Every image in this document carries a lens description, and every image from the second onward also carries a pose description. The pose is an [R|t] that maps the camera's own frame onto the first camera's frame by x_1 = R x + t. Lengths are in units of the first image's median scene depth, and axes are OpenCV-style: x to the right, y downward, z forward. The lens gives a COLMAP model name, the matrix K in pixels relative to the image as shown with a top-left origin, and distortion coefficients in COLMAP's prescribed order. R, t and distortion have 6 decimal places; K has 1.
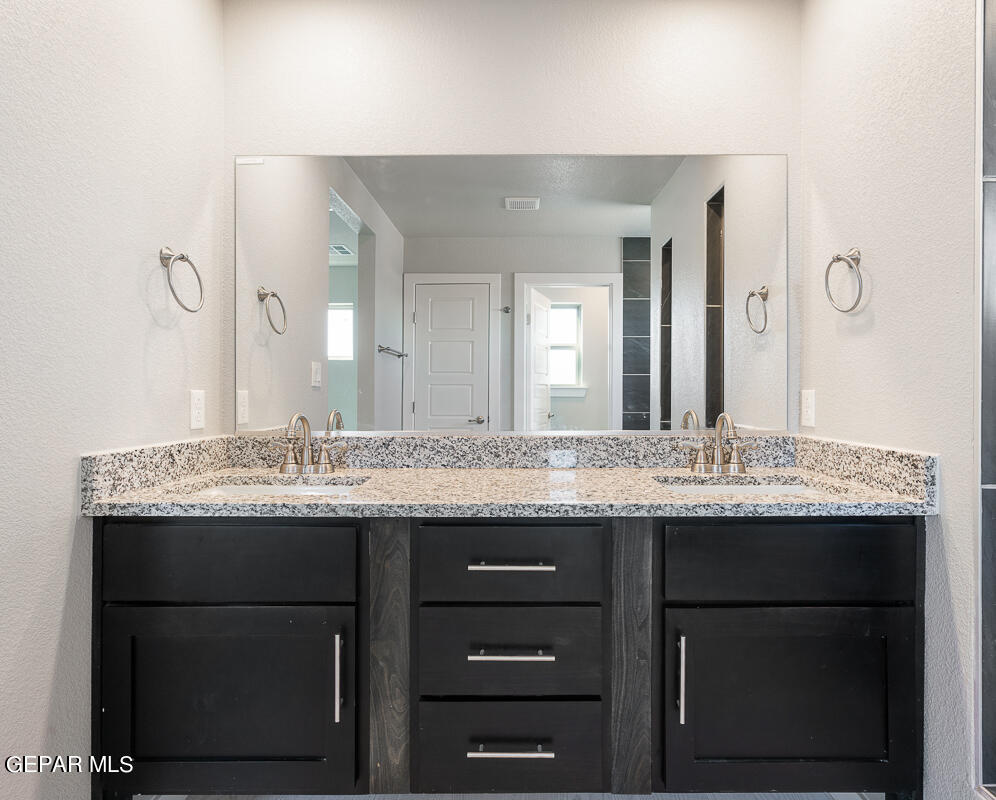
lens RADIAL K [[536.2, 0, 500.0], [0, 536.2, 394.9], [0, 0, 1]] dist [-0.000078, 0.000512]
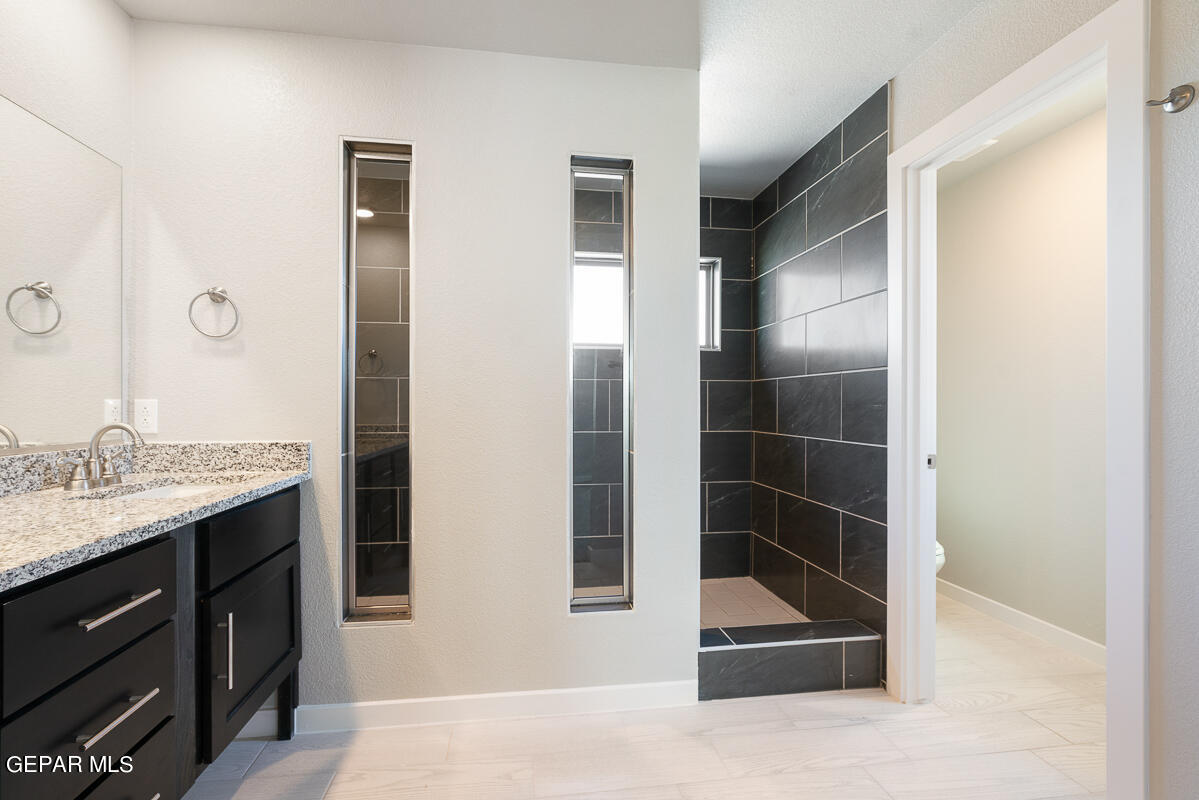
lens RADIAL K [[561.2, 0, 599.5], [0, 561.2, 400.0], [0, 0, 1]] dist [-0.000899, 0.000116]
pose [[-0.160406, 0.009279, 0.987007, -0.915889], [0.001739, 0.999957, -0.009118, 0.005043], [-0.987050, 0.000254, -0.160416, 0.384035]]
